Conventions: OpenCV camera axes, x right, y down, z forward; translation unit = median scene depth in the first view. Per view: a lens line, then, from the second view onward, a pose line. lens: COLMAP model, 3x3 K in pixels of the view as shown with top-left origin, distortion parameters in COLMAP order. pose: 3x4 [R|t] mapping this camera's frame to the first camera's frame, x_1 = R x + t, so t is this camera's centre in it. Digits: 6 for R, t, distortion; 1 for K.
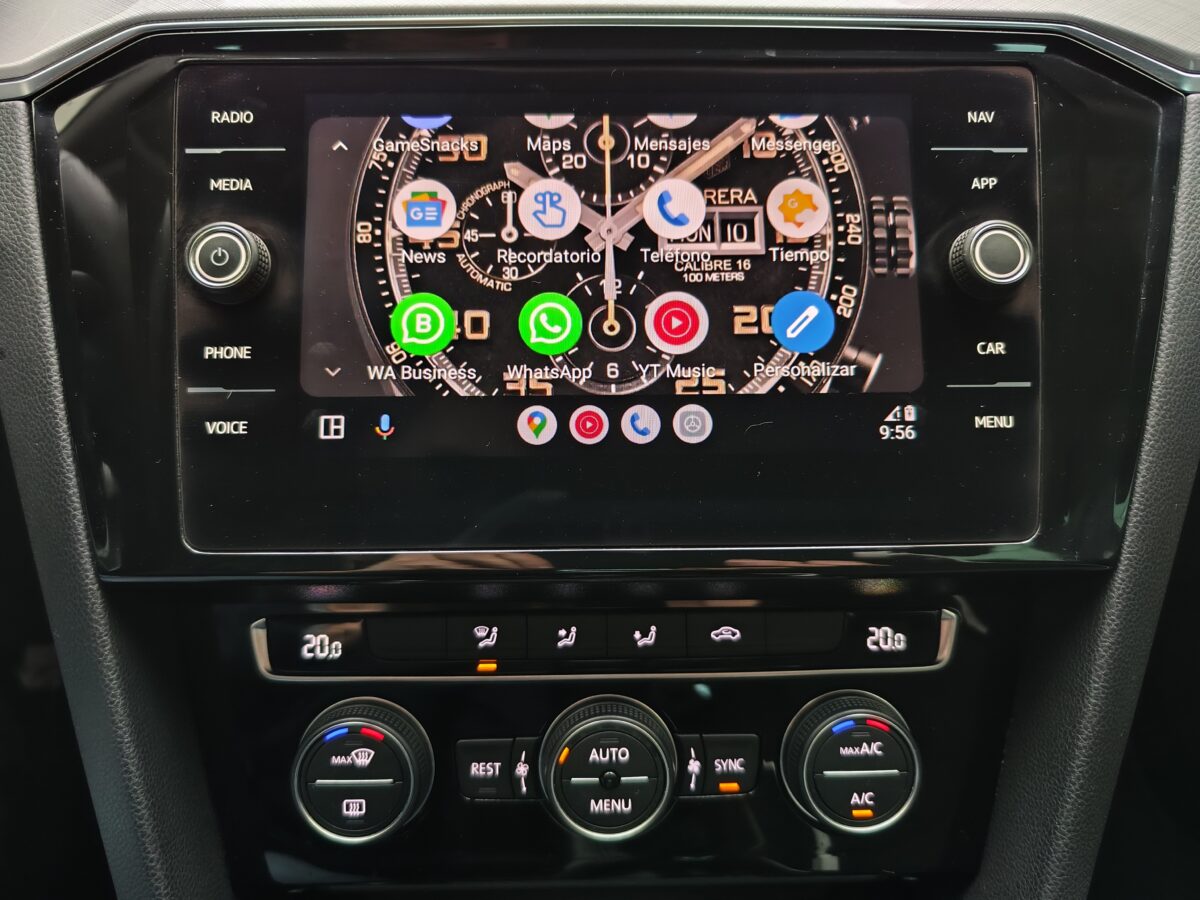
lens RADIAL K [[848.0, 0, 600.0], [0, 848.0, 450.0], [0, 0, 1]] dist [-0.035318, 0.002357]
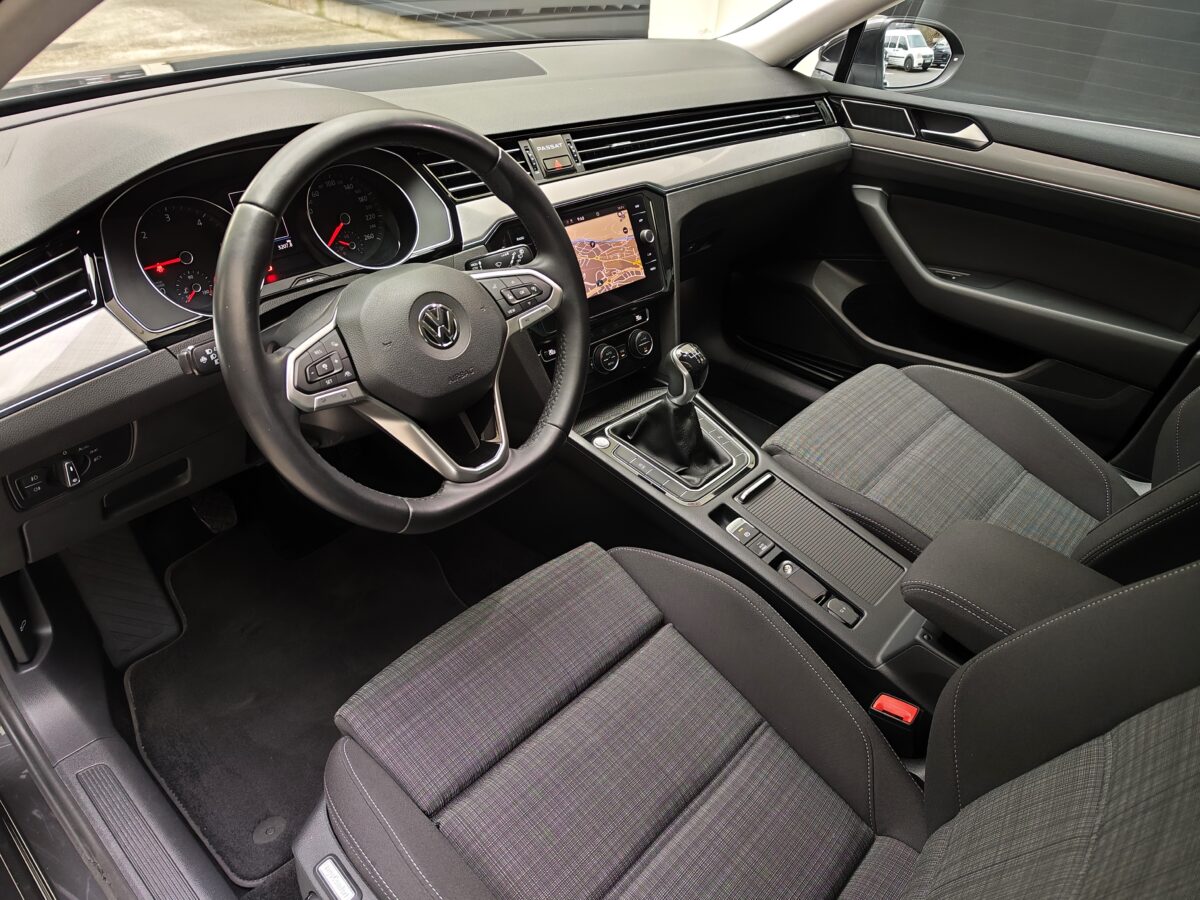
lens RADIAL K [[796.4, 0, 600.0], [0, 796.4, 450.0], [0, 0, 1]] dist [0.050886, -0.002012]
pose [[0.727423, -0.358800, 0.584909, -3.036302], [0.205629, 0.927210, 0.313046, -0.600977], [-0.654655, -0.107443, 0.748253, -2.587269]]
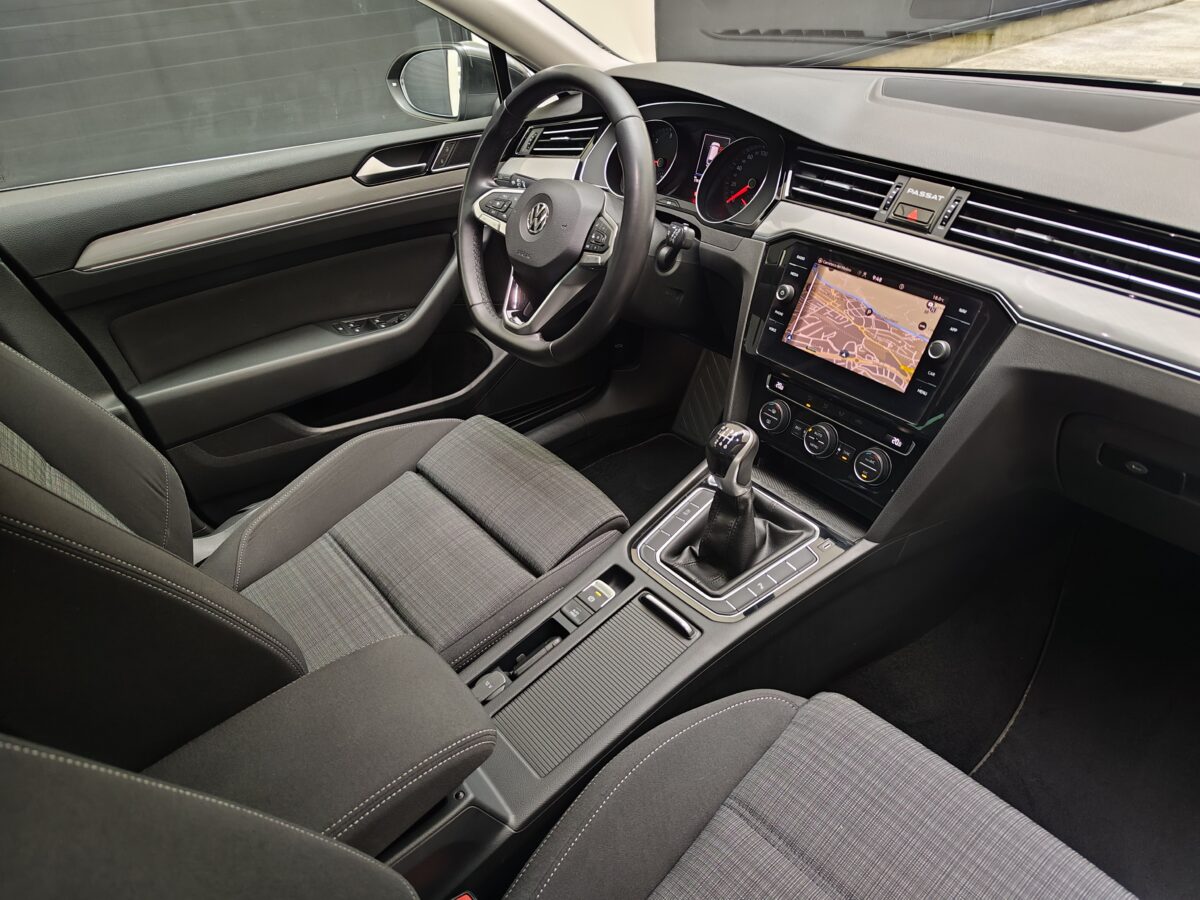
lens RADIAL K [[826.7, 0, 600.0], [0, 826.7, 450.0], [0, 0, 1]] dist [0.007524, 0.001734]
pose [[0.574290, 0.419021, -0.703286, 2.300239], [-0.254728, 0.907896, 0.332923, -0.648291], [0.778013, -0.012048, 0.628132, -2.391892]]
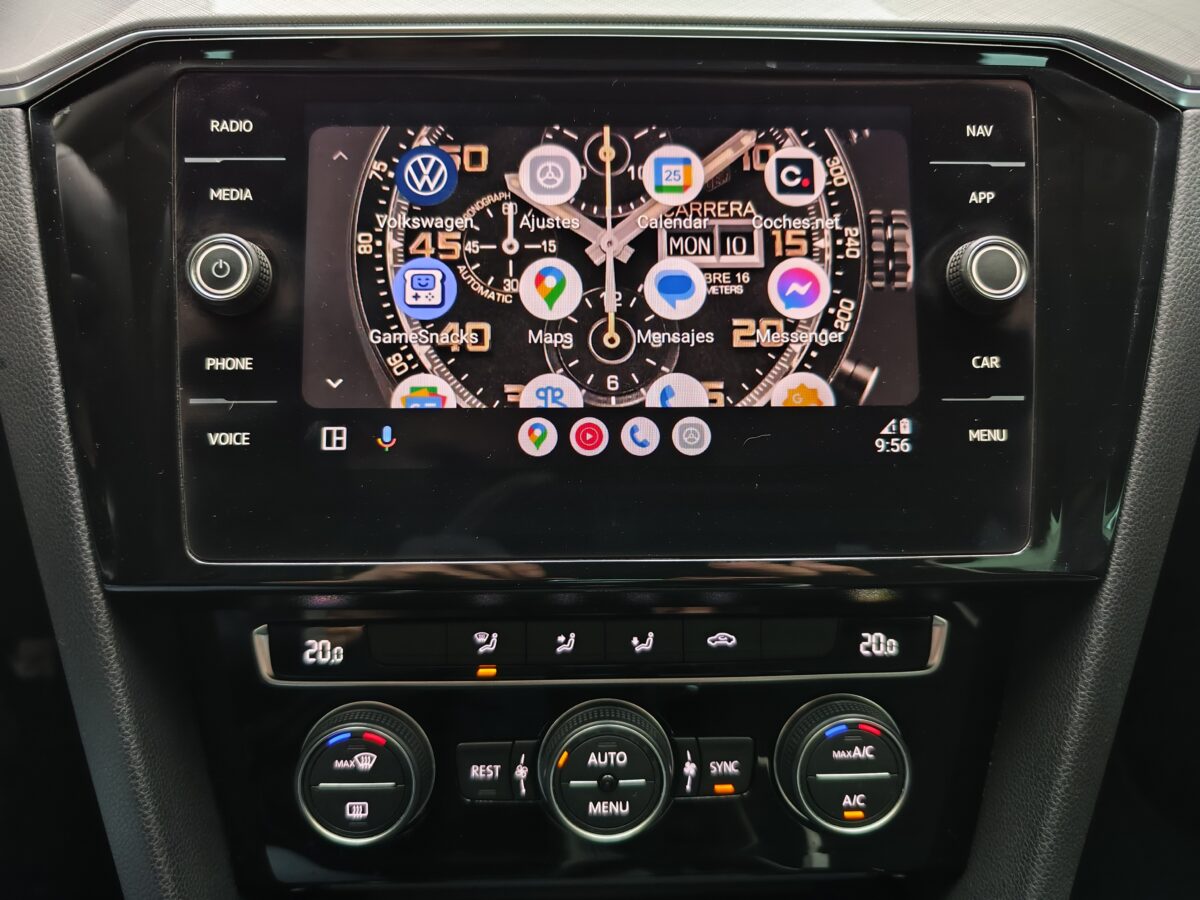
lens RADIAL K [[848.0, 0, 600.0], [0, 848.0, 450.0], [0, 0, 1]] dist [-0.035318, 0.002357]
pose [[0.999932, 0.003521, 0.011127, -0.010872], [-0.003819, 0.999631, 0.026884, -0.040575], [-0.011028, -0.026924, 0.999577, -0.010943]]
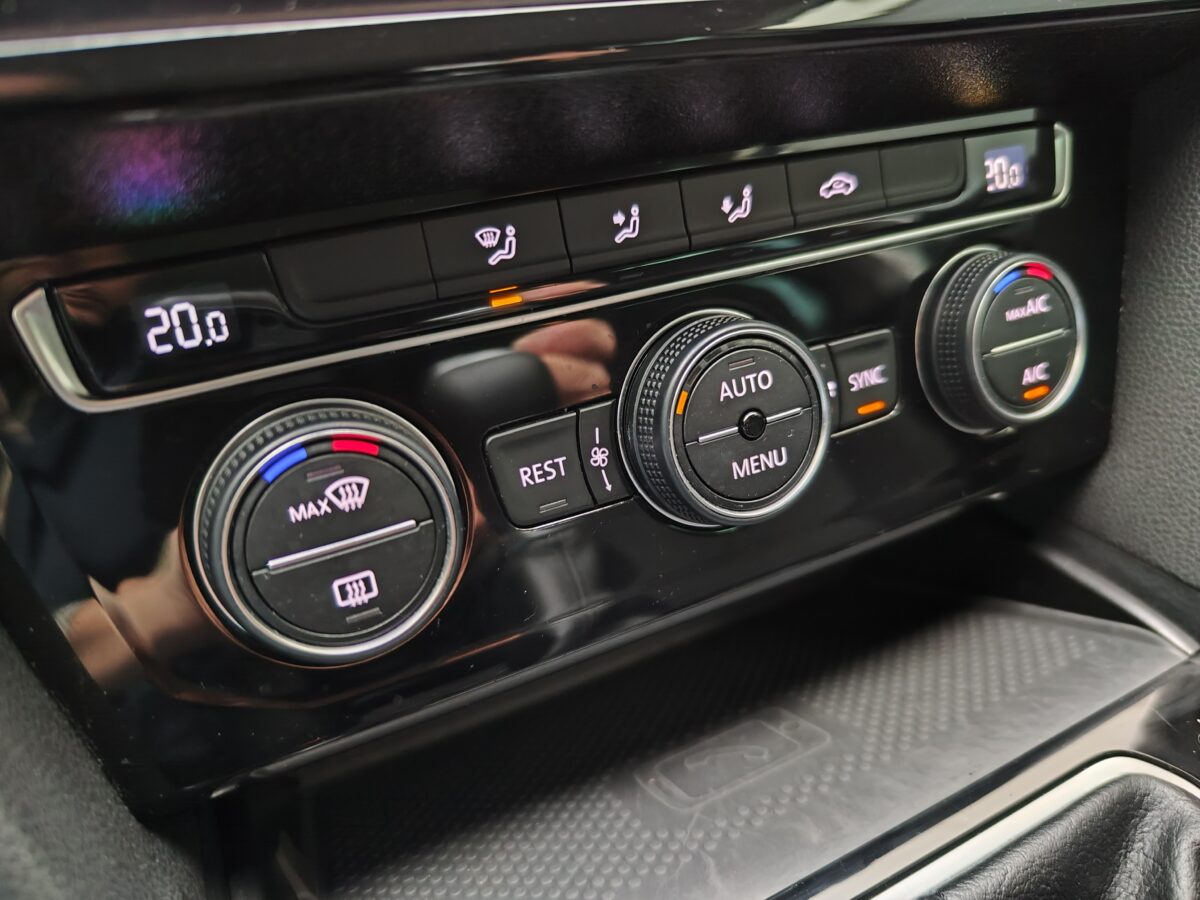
lens RADIAL K [[828.2, 0, 600.0], [0, 828.2, 450.0], [0, 0, 1]] dist [-0.044988, -0.000444]
pose [[0.906358, -0.245950, 0.343547, -0.314147], [0.175645, 0.958850, 0.223060, 0.256485], [-0.384272, -0.141830, 0.912261, 0.487894]]
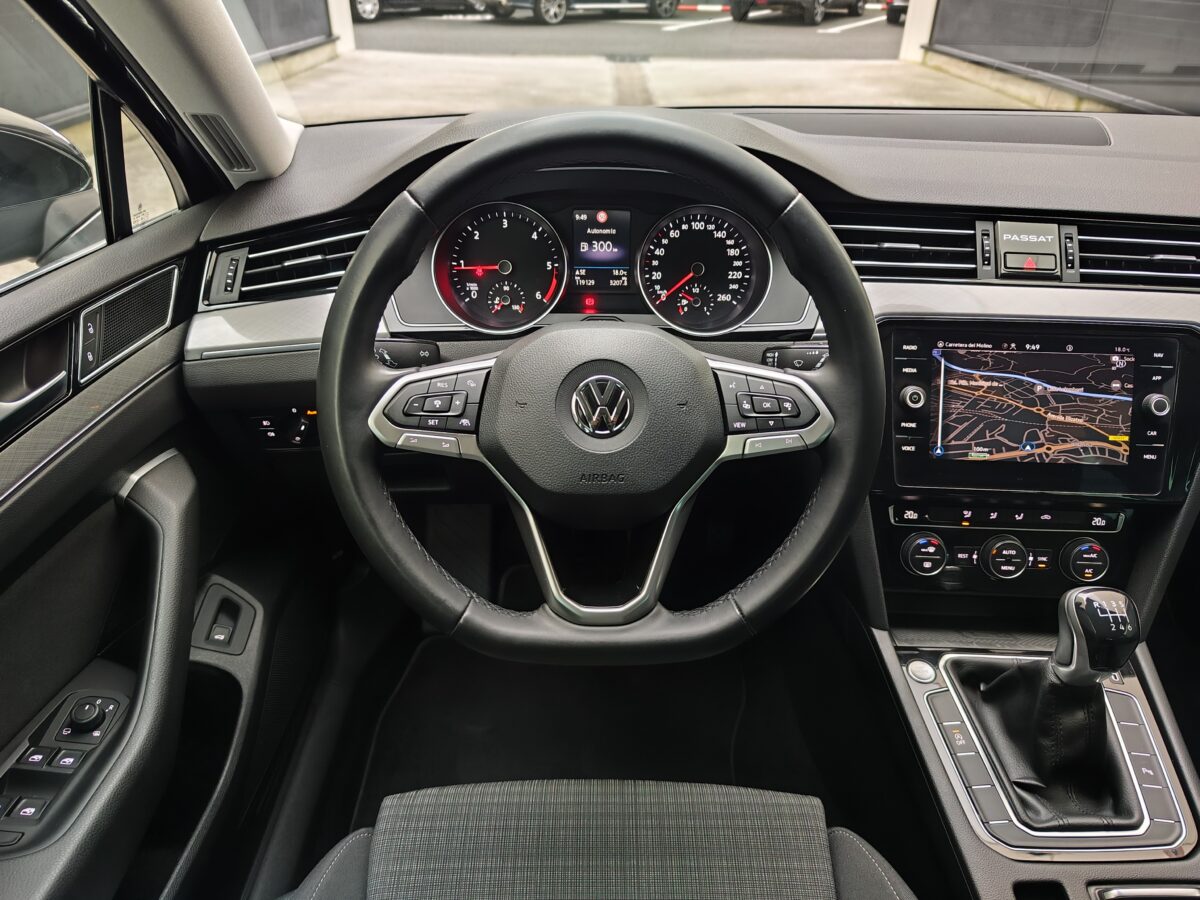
lens RADIAL K [[838.5, 0, 600.0], [0, 838.5, 450.0], [0, 0, 1]] dist [-0.002398, 0.022874]
pose [[0.998328, 0.045636, -0.035466, -1.466974], [-0.039805, 0.987792, 0.150604, -0.446473], [0.041906, -0.148941, 0.987958, -2.184018]]
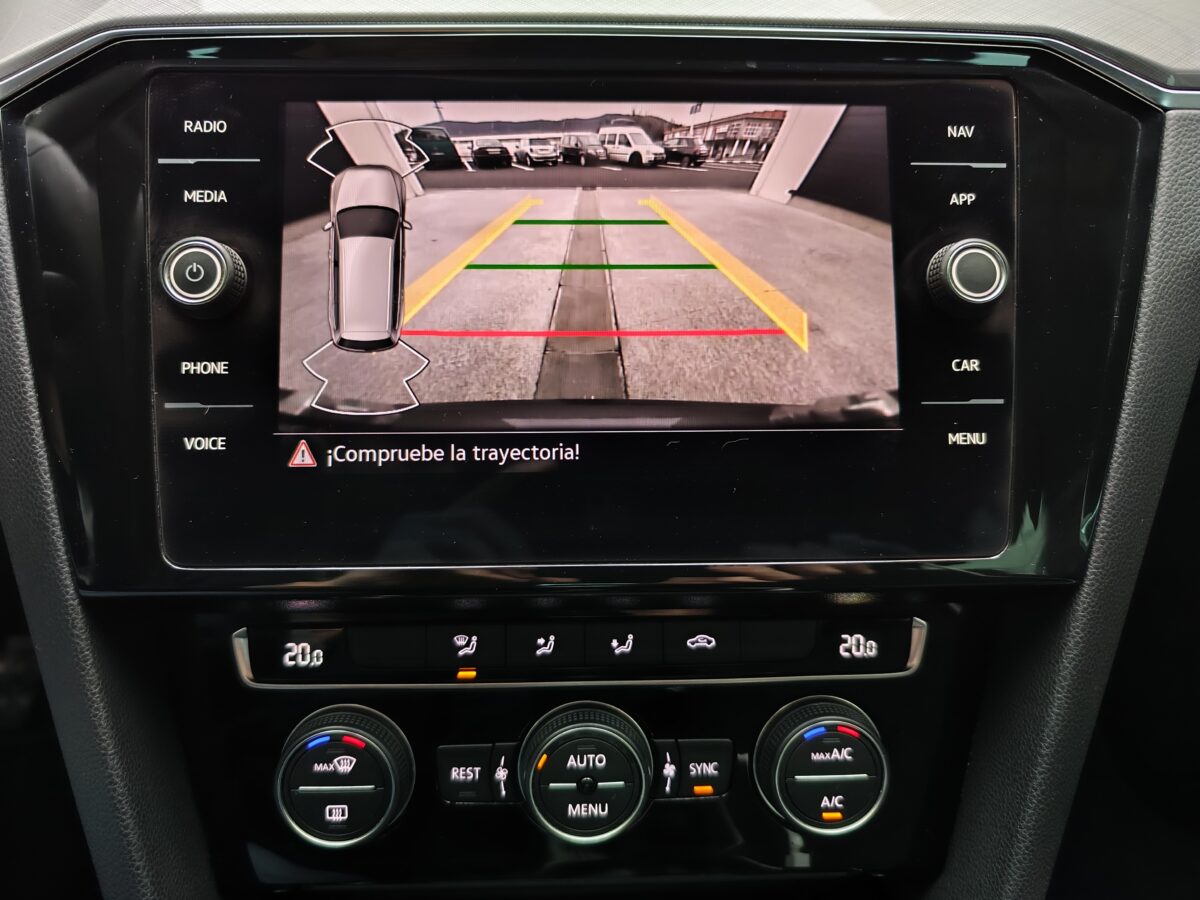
lens RADIAL K [[848.0, 0, 600.0], [0, 848.0, 450.0], [0, 0, 1]] dist [-0.035318, 0.002357]
pose [[0.999846, 0.002592, 0.017376, 0.008732], [-0.003326, 0.999097, 0.042353, -0.060634], [-0.017250, -0.042404, 0.998952, -0.006952]]
